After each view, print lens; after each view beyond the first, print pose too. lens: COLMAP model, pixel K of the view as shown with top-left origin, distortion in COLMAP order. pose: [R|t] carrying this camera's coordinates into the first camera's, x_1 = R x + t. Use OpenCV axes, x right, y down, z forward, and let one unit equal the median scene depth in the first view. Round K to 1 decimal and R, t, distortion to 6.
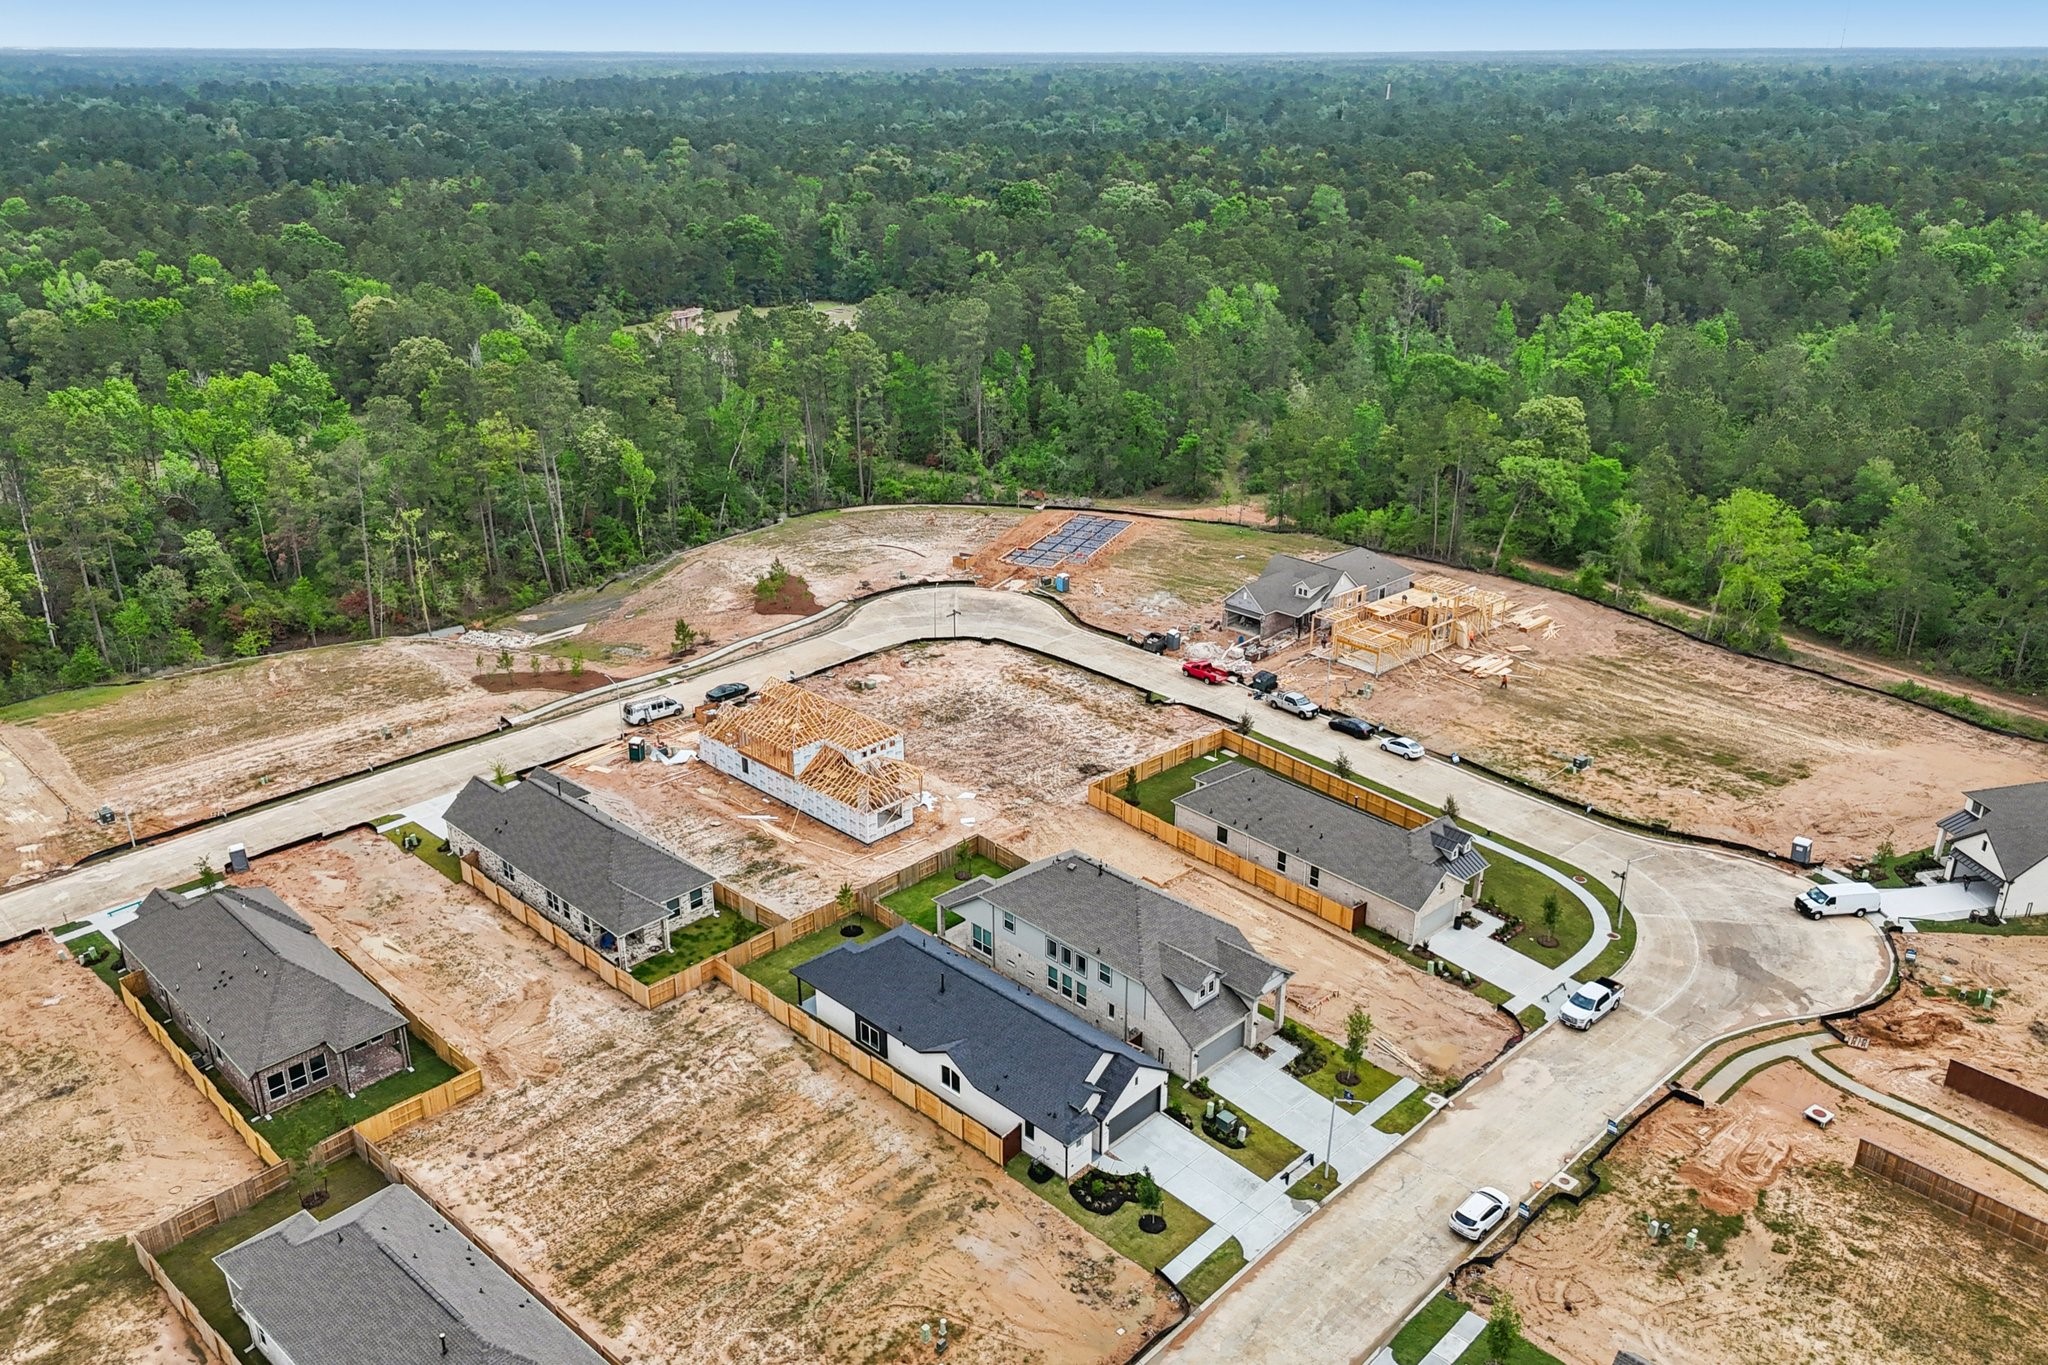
lens RADIAL K [[1538.1, 0, 1030.6], [0, 1538.1, 676.7], [0, 0, 1]] dist [0.106241, -0.155661]
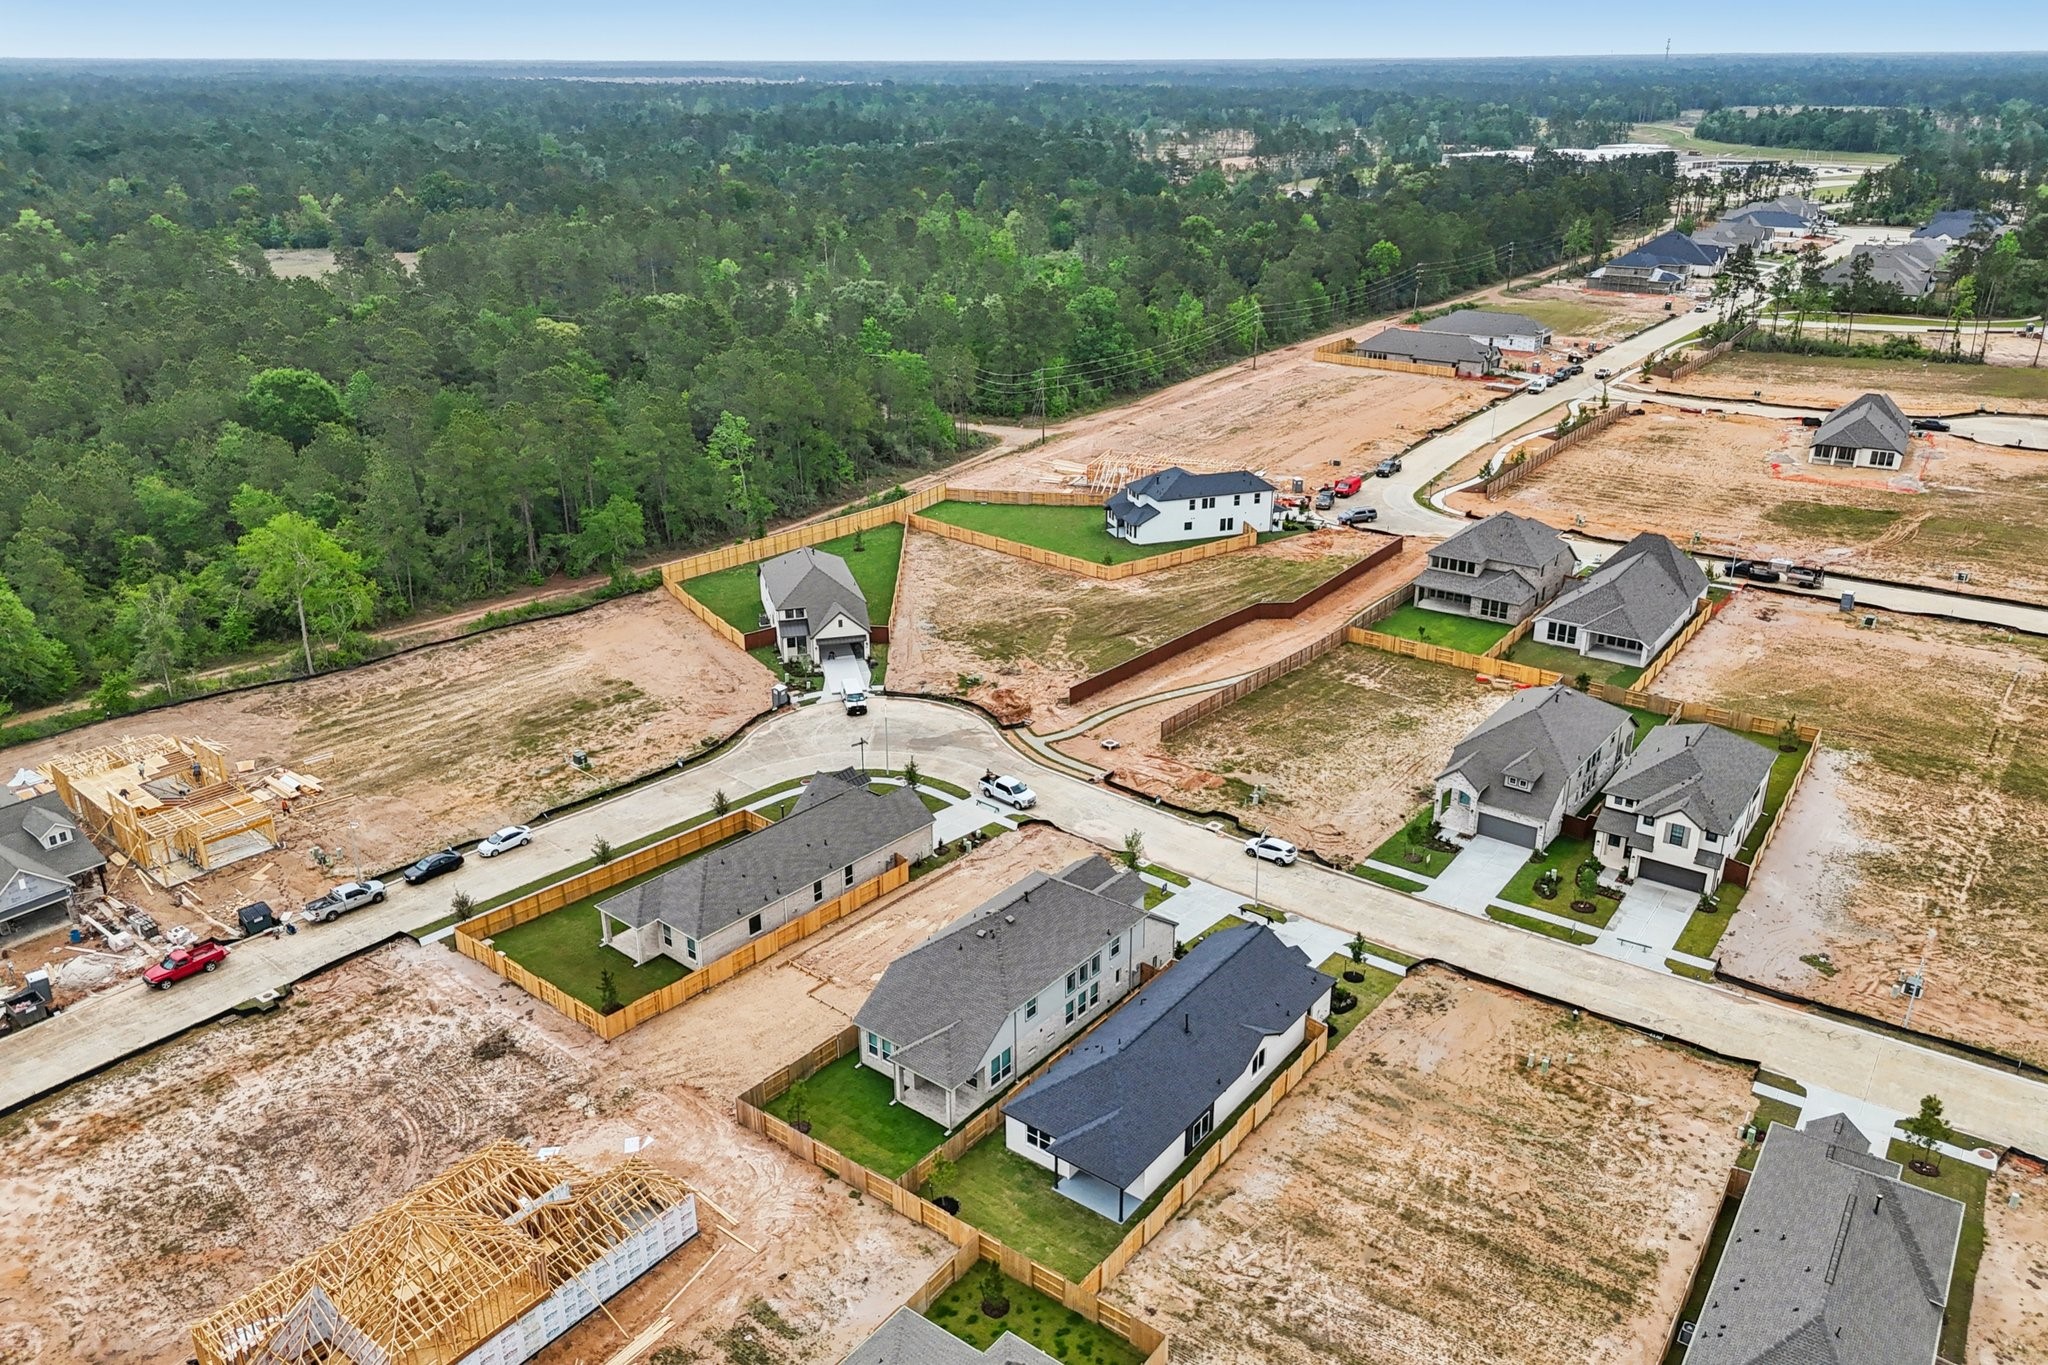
lens RADIAL K [[1509.7, 0, 1021.3], [0, 1509.7, 678.2], [0, 0, 1]] dist [0.080213, -0.081797]
pose [[-0.113056, -0.373777, 0.920603, -0.821439], [0.375234, 0.841867, 0.387891, -0.380676], [-0.920010, 0.389295, 0.045076, 0.956107]]
